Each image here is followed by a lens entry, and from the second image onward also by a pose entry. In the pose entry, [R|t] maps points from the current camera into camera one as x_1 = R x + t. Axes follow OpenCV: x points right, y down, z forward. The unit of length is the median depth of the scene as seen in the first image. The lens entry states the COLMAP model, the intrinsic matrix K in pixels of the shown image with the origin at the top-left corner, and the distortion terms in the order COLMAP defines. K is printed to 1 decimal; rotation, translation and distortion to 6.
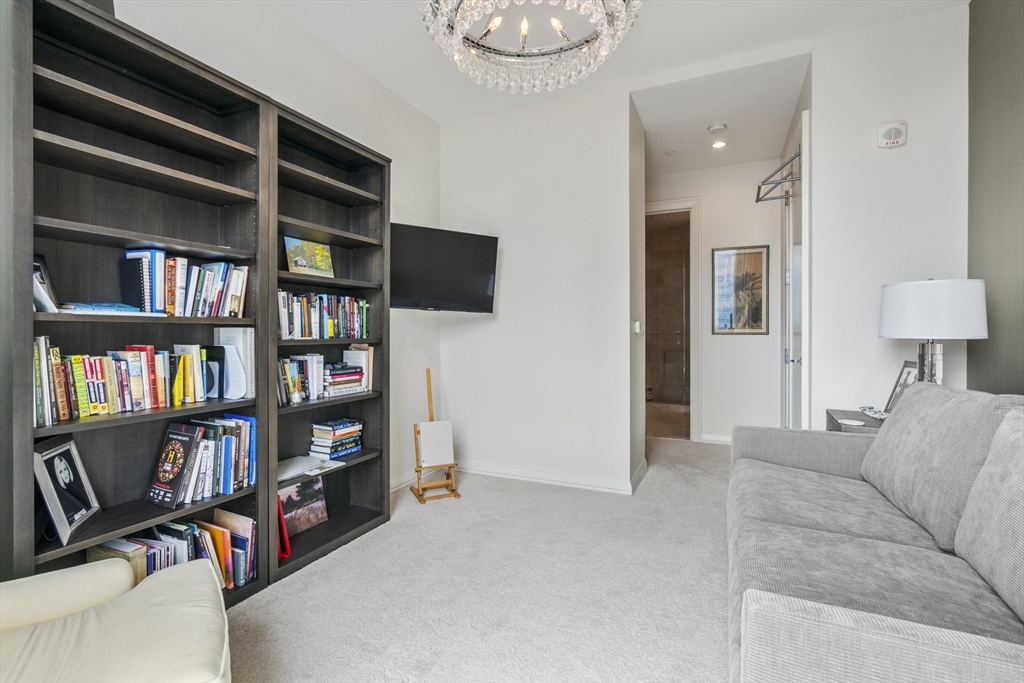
lens RADIAL K [[483.2, 0, 522.3], [0, 483.2, 321.8], [0, 0, 1]] dist [0.002505, -0.000227]
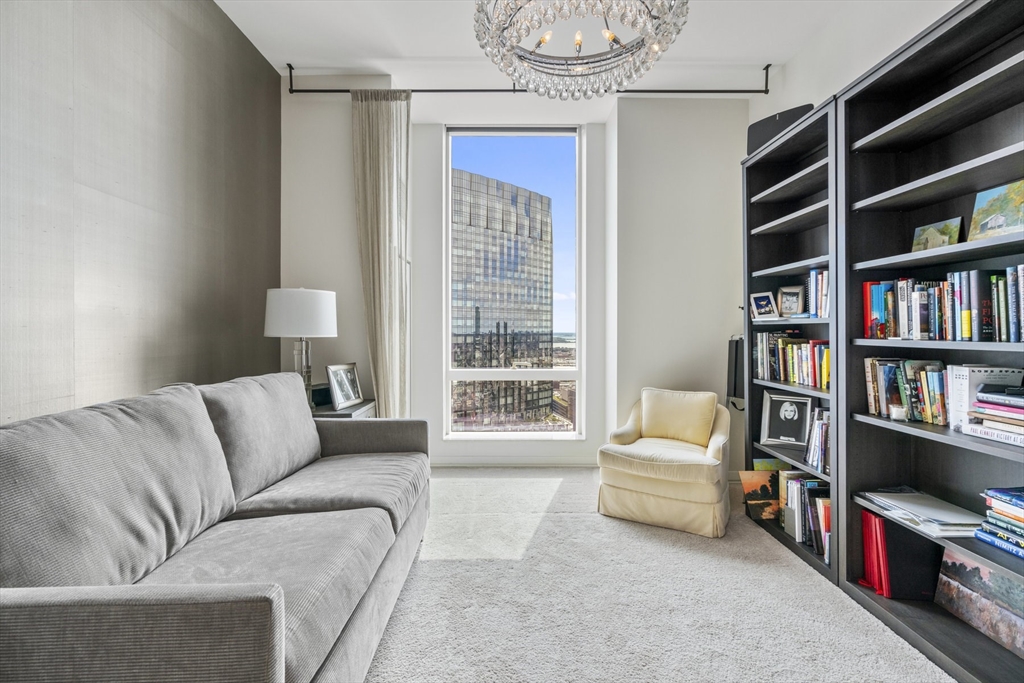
lens RADIAL K [[482.6, 0, 501.9], [0, 482.6, 324.2], [0, 0, 1]] dist [0.002964, 0.000767]
pose [[-0.922822, -0.009355, -0.385113, 0.453875], [0.002775, 0.999518, -0.030929, 0.034785], [0.385217, -0.029610, -0.922351, 1.521522]]
